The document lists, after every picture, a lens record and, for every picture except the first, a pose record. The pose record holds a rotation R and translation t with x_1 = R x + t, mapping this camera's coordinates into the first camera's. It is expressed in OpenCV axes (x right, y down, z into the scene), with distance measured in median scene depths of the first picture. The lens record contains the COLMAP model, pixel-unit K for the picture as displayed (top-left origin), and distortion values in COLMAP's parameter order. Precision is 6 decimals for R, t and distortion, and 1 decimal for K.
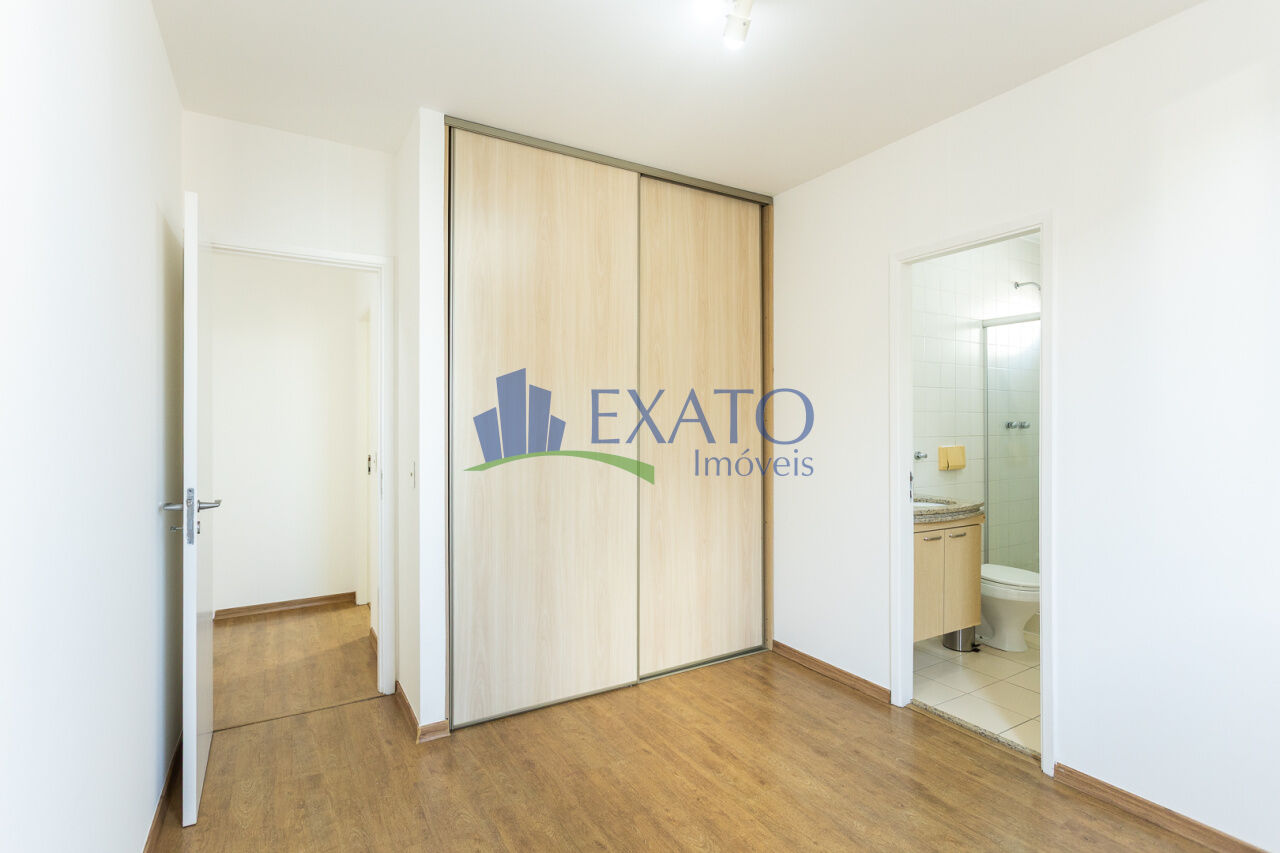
lens RADIAL K [[600.3, 0, 636.8], [0, 600.3, 426.1], [0, 0, 1]] dist [-0.001222, 0.002933]
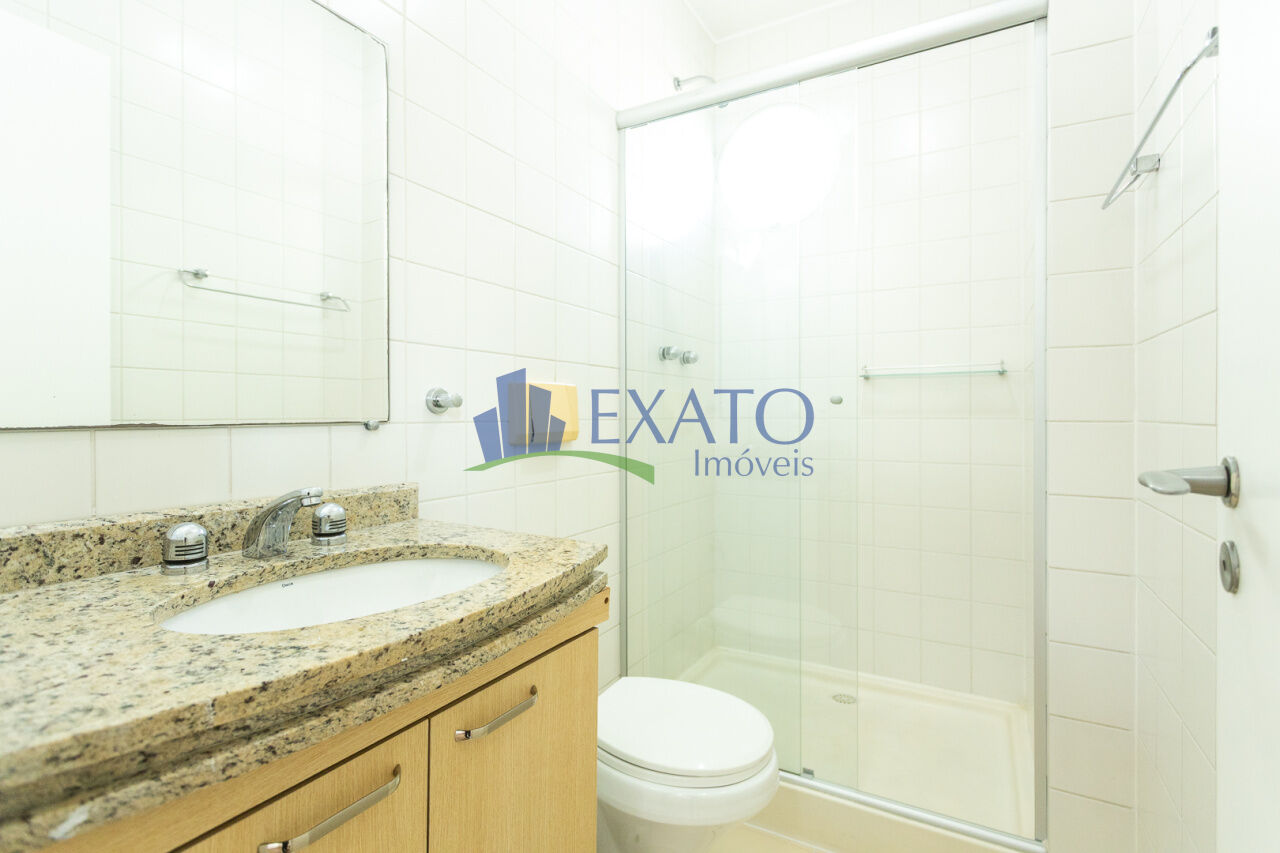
lens RADIAL K [[600.3, 0, 637.9], [0, 600.3, 421.2], [0, 0, 1]] dist [-0.001222, 0.002933]
pose [[0.860080, -0.001483, 0.510157, 0.350486], [-0.003212, 0.999960, 0.008324, 0.050460], [-0.510149, -0.008798, 0.860041, 0.588008]]
